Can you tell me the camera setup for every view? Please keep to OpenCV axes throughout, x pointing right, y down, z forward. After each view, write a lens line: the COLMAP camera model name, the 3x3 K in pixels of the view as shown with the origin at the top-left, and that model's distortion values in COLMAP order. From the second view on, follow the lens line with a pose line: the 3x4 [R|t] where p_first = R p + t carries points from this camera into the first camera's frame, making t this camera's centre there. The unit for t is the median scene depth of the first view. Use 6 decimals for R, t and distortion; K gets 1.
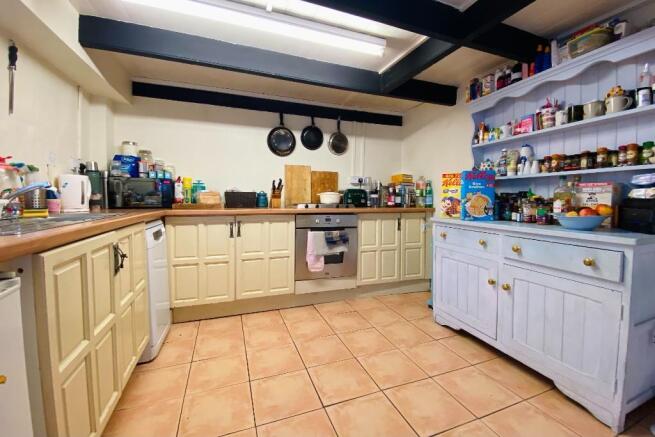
lens RADIAL K [[273.7, 0, 327.6], [0, 273.7, 202.5], [0, 0, 1]] dist [0.035000, -0.026420]
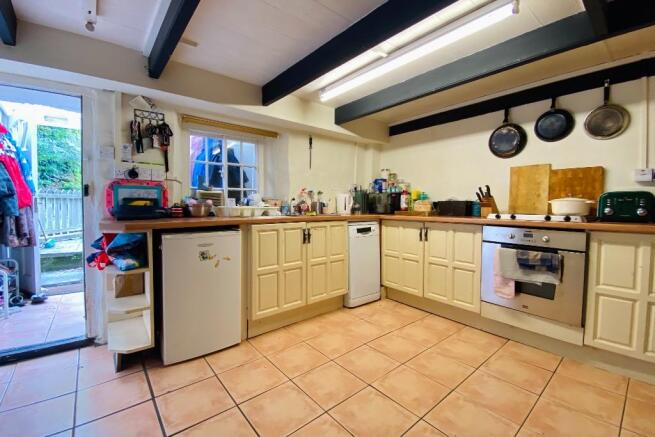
lens RADIAL K [[273.7, 0, 327.6], [0, 273.7, 202.5], [0, 0, 1]] dist [0.035000, -0.026420]
pose [[0.322977, -0.014907, -0.946289, 0.570079], [-0.018508, 0.999585, -0.022064, -0.000839], [0.946226, 0.024640, 0.322567, 0.237021]]
